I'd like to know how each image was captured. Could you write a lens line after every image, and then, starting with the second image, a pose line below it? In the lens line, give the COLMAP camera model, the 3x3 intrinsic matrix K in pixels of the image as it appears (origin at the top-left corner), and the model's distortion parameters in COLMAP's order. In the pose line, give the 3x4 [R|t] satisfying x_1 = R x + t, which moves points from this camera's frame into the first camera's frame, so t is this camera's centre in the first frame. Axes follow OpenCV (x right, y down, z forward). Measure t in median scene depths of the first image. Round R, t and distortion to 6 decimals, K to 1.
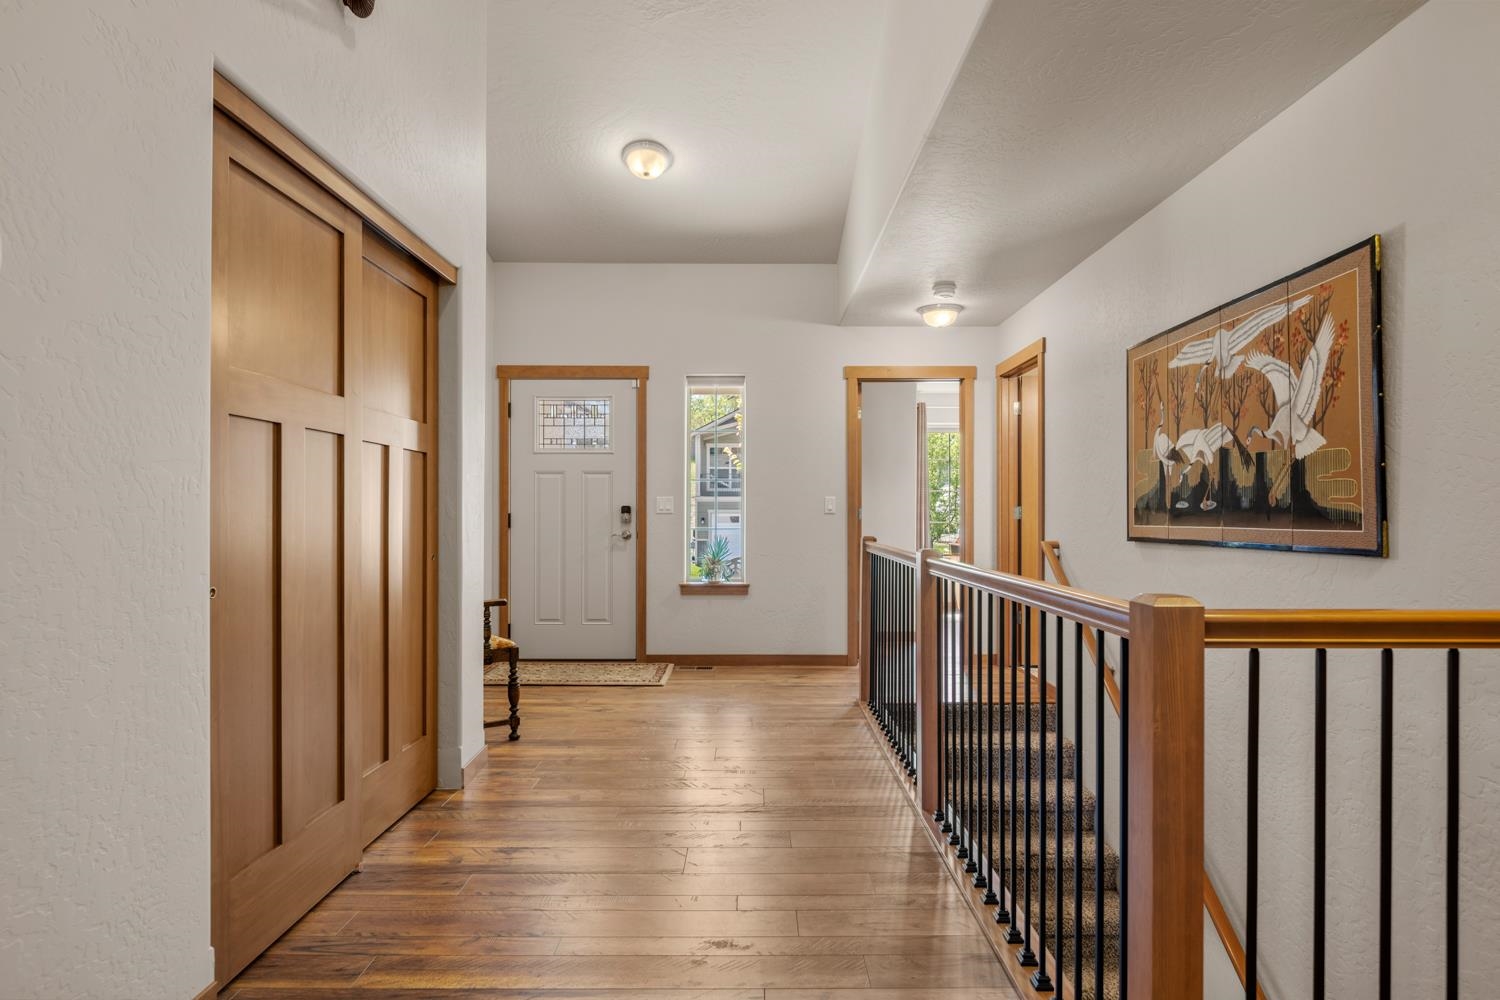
lens RADIAL K [[803.7, 0, 753.7], [0, 803.7, 508.3], [0, 0, 1]] dist [-0.016698, 0.000076]
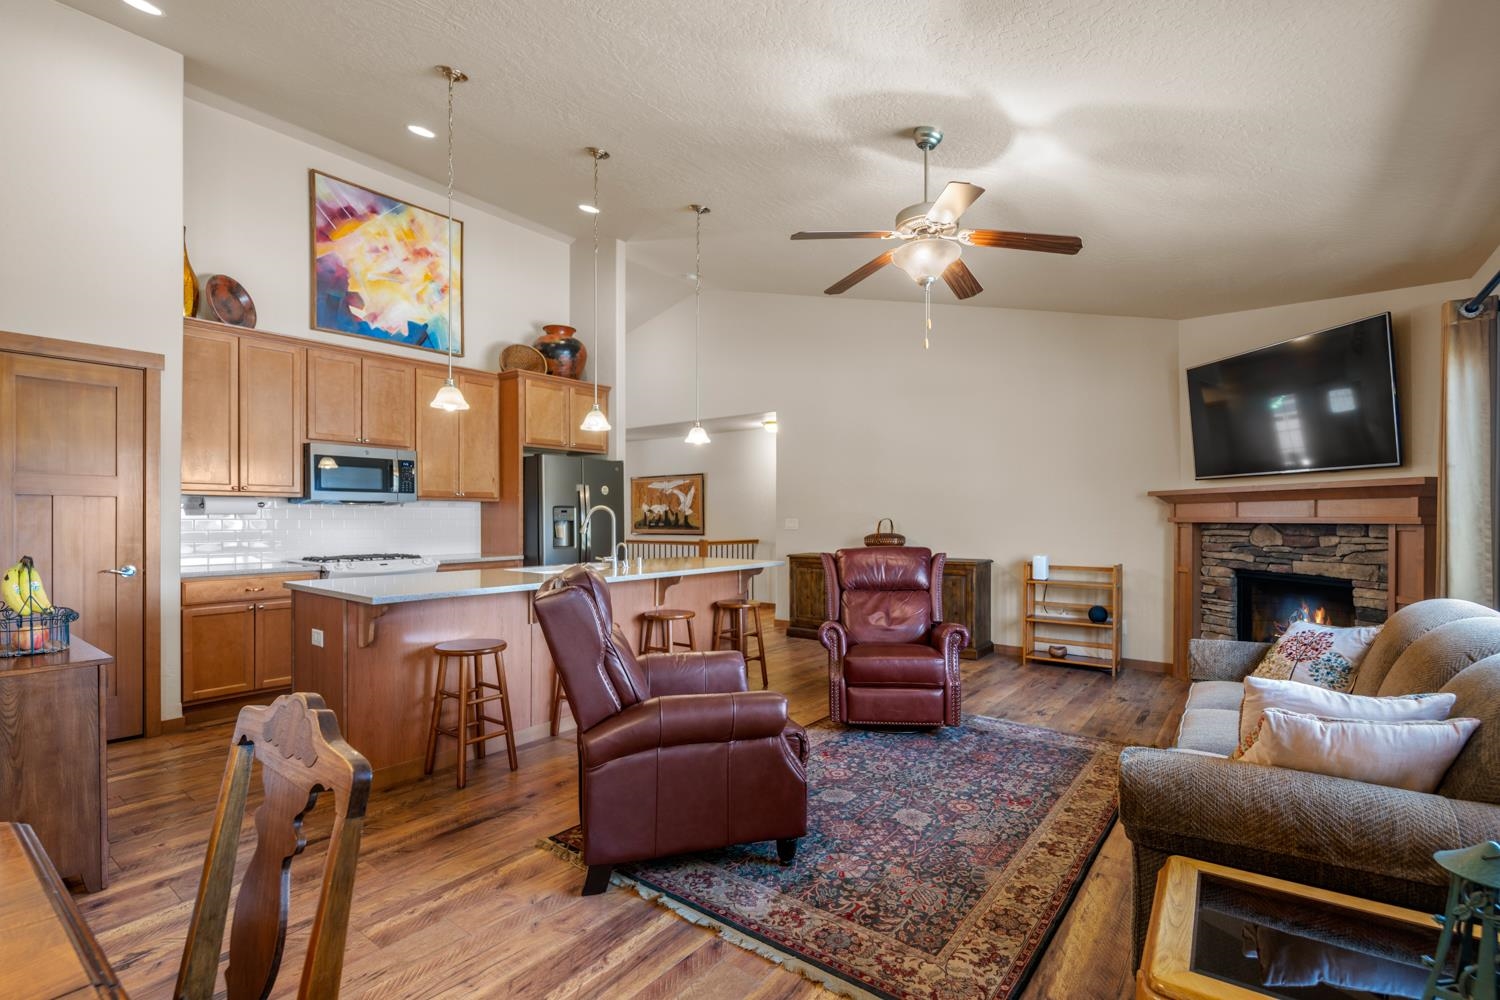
lens RADIAL K [[693.2, 0, 737.1], [0, 693.2, 514.9], [0, 0, 1]] dist [-0.002484, -0.000744]
pose [[0.615598, 0.005935, 0.788038, -2.163604], [-0.006707, 0.999975, -0.002292, -0.051748], [-0.788032, -0.003874, 0.615622, -1.603701]]
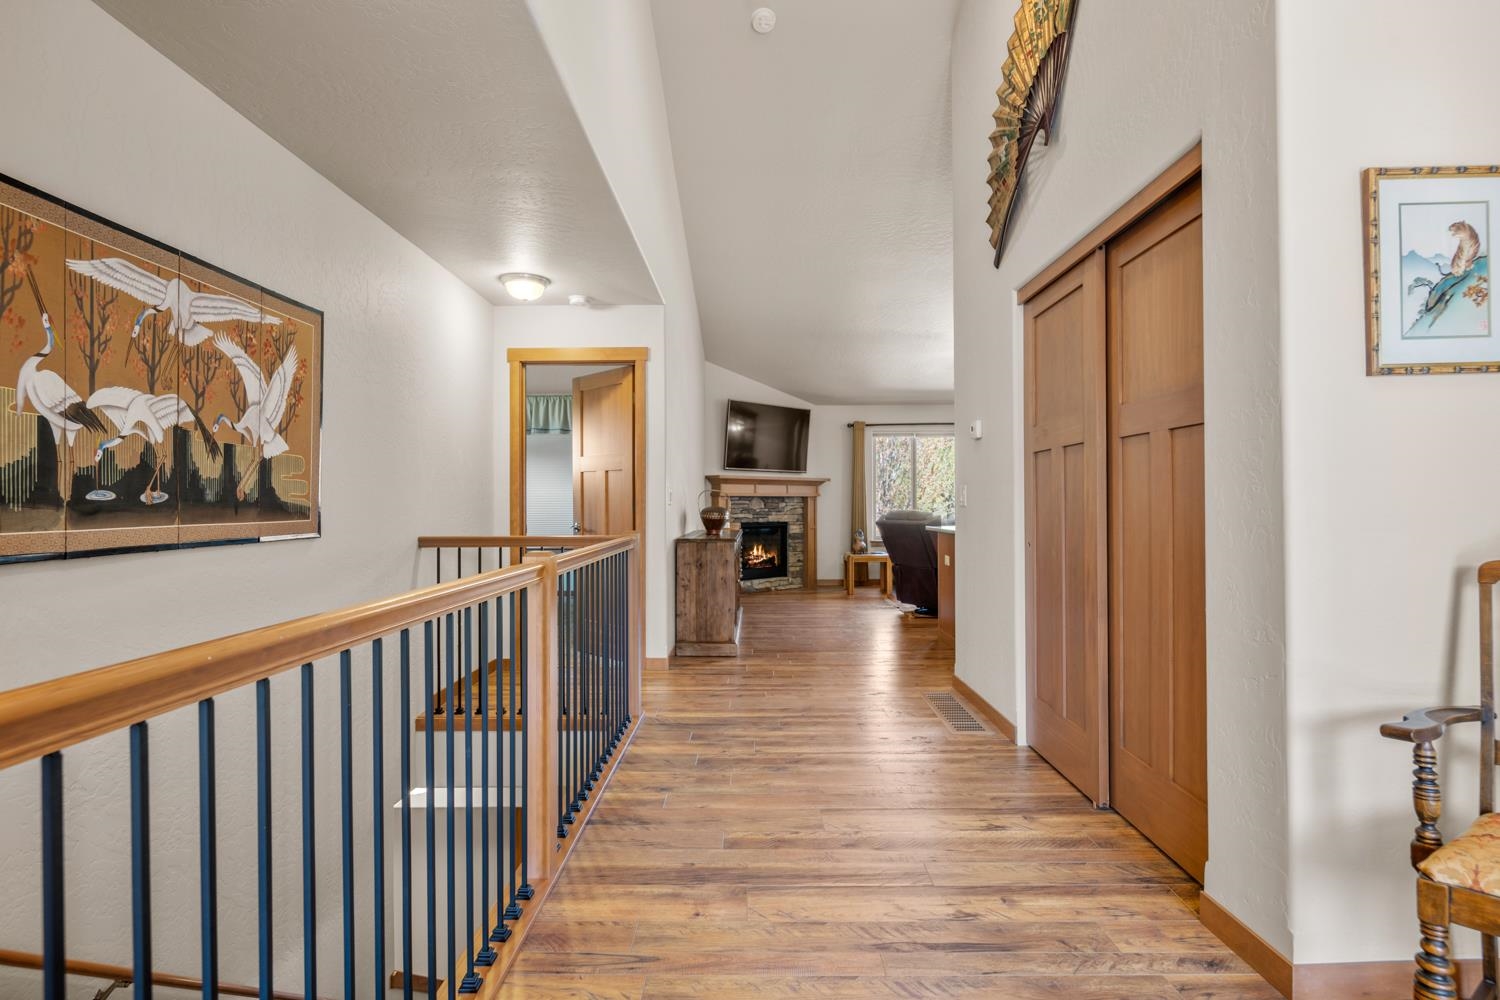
lens RADIAL K [[764.3, 0, 754.9], [0, 764.3, 499.0], [0, 0, 1]] dist [0.012976, 0.000472]
pose [[-0.999988, 0.003639, 0.003275, 0.002546], [0.003601, 0.999925, -0.011736, 0.009167], [-0.003317, -0.011724, -0.999926, 1.940386]]
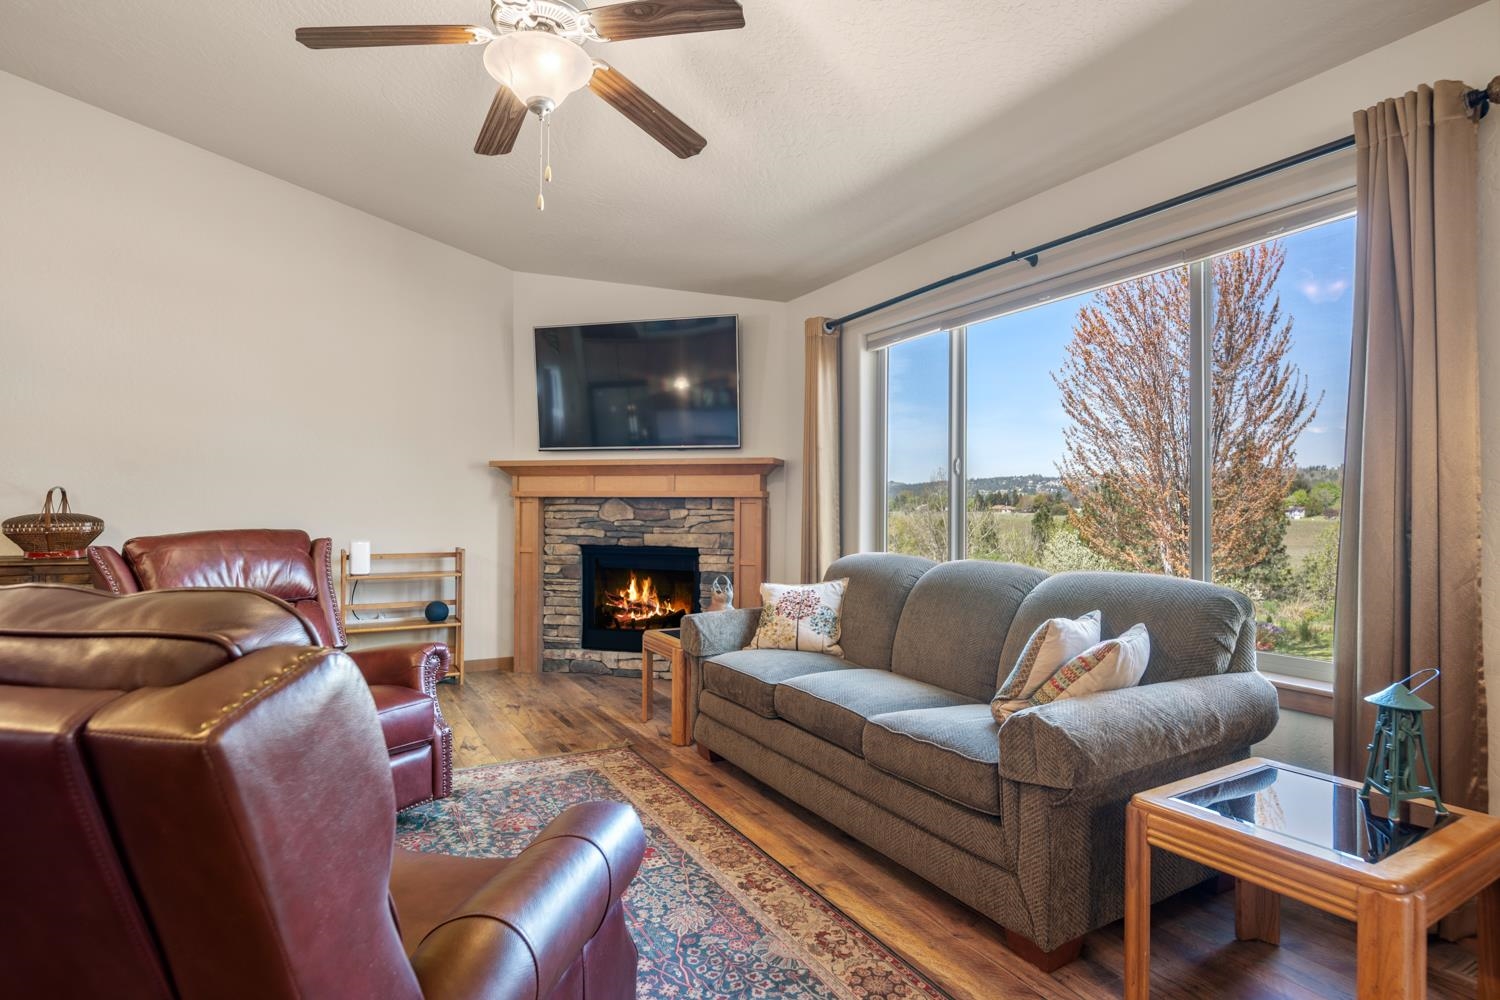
lens RADIAL K [[803.7, 0, 770.4], [0, 803.7, 506.4], [0, 0, 1]] dist [-0.016698, 0.000076]
pose [[-0.498974, 0.001171, 0.866616, -1.917737], [-0.009273, 0.999935, -0.006691, -0.011948], [-0.866567, -0.011375, -0.498931, -0.914720]]
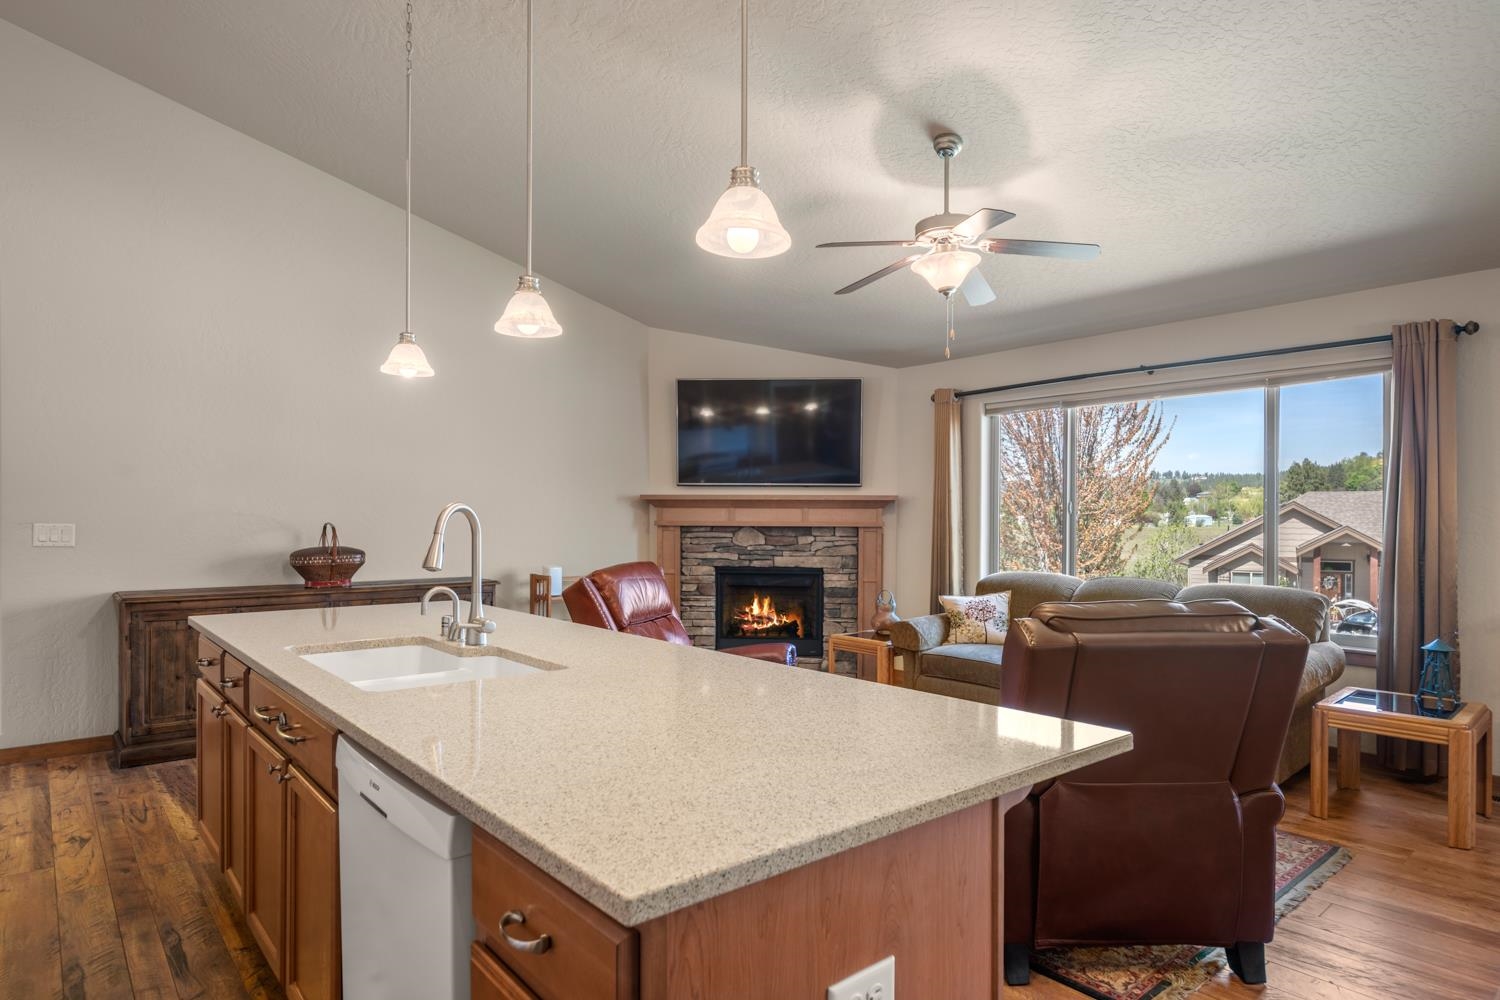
lens RADIAL K [[861.9, 0, 770.5], [0, 861.9, 521.7], [0, 0, 1]] dist [-0.003004, -0.000369]
pose [[-0.667814, -0.005787, 0.744306, -1.924676], [-0.007585, 0.999971, 0.000970, -0.060240], [-0.744289, -0.004998, -0.667839, 0.067853]]
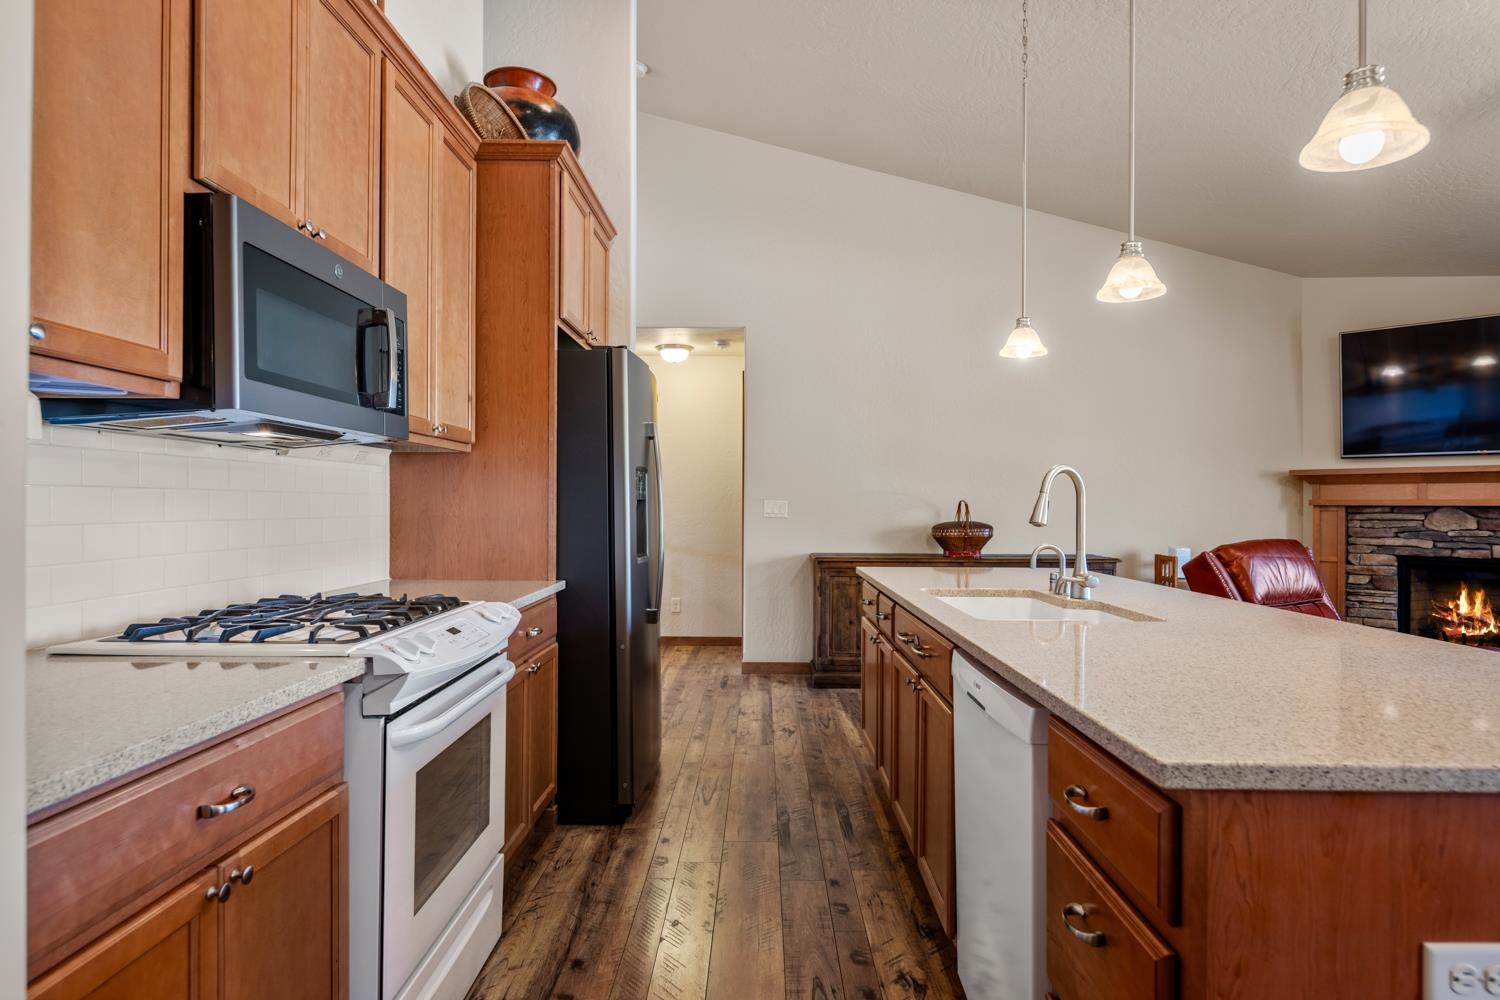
lens RADIAL K [[861.9, 0, 739.3], [0, 861.9, 508.6], [0, 0, 1]] dist [-0.003004, -0.000369]
pose [[0.006302, -0.000507, 0.999980, -2.012506], [-0.009574, 0.999954, 0.000567, -0.023576], [-0.999934, -0.009577, 0.006297, 0.068033]]
